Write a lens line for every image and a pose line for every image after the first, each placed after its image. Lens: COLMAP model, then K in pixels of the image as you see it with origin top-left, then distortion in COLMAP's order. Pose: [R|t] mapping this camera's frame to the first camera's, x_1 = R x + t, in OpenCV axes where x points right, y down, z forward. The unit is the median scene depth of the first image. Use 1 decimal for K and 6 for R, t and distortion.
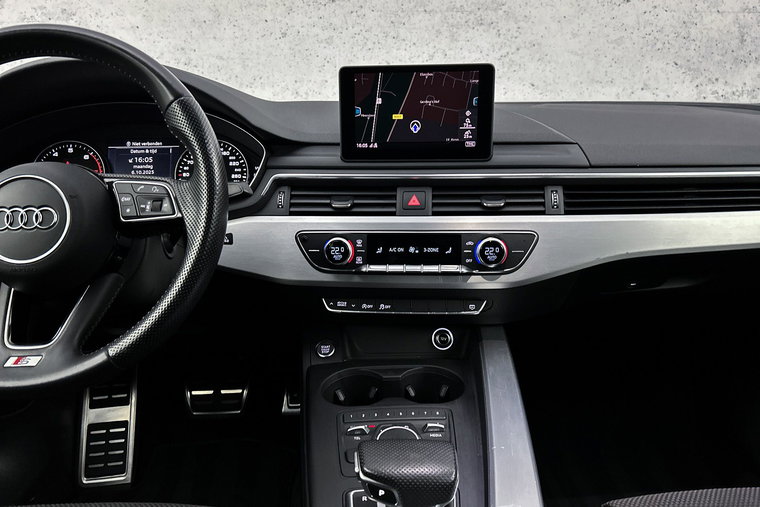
lens RADIAL K [[586.7, 0, 378.3], [0, 586.7, 263.8], [0, 0, 1]] dist [0.057303, -0.079777]
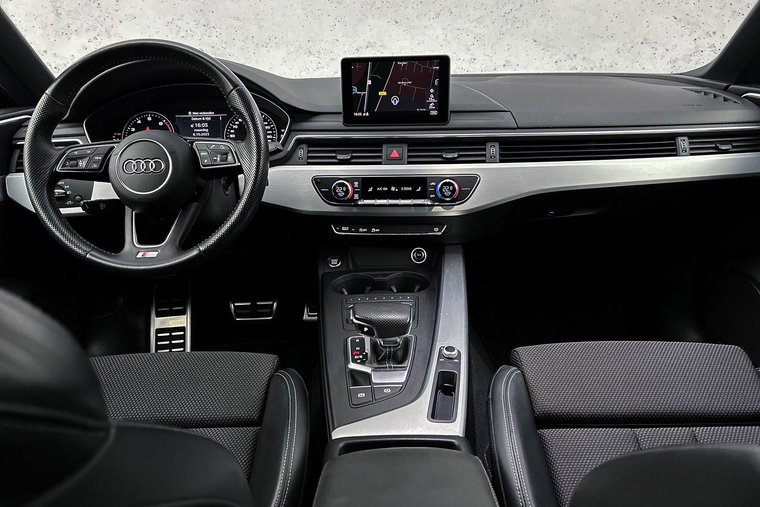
lens RADIAL K [[586.7, 0, 375.3], [0, 586.7, 269.3], [0, 0, 1]] dist [0.057303, -0.079777]
pose [[0.999522, -0.002646, -0.030792, 0.056745], [0.005234, 0.996429, 0.084274, 0.050554], [0.030459, -0.084395, 0.995967, -0.436521]]
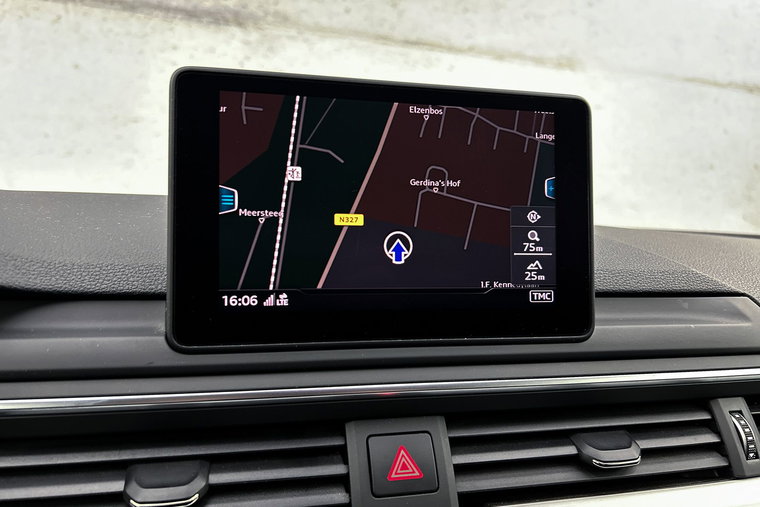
lens RADIAL K [[586.7, 0, 387.9], [0, 586.7, 268.1], [0, 0, 1]] dist [0.057303, -0.079777]
pose [[0.945546, 0.011199, 0.325297, -0.056188], [0.065655, 0.972303, -0.224315, -0.140019], [-0.318799, 0.233457, 0.918621, 0.667787]]
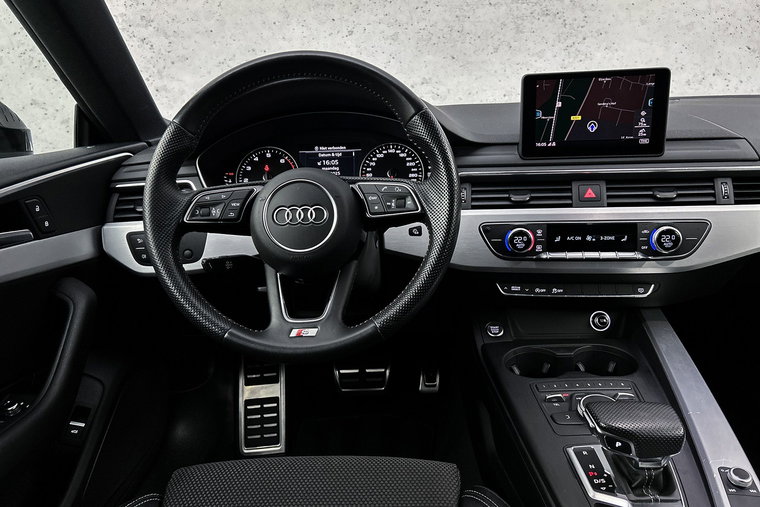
lens RADIAL K [[586.7, 0, 373.5], [0, 586.7, 263.9], [0, 0, 1]] dist [0.057303, -0.079777]
pose [[0.997300, -0.008908, -0.072895, -0.262111], [0.009824, 0.999877, 0.012208, 0.006743], [0.072778, -0.012891, 0.997265, -0.135745]]
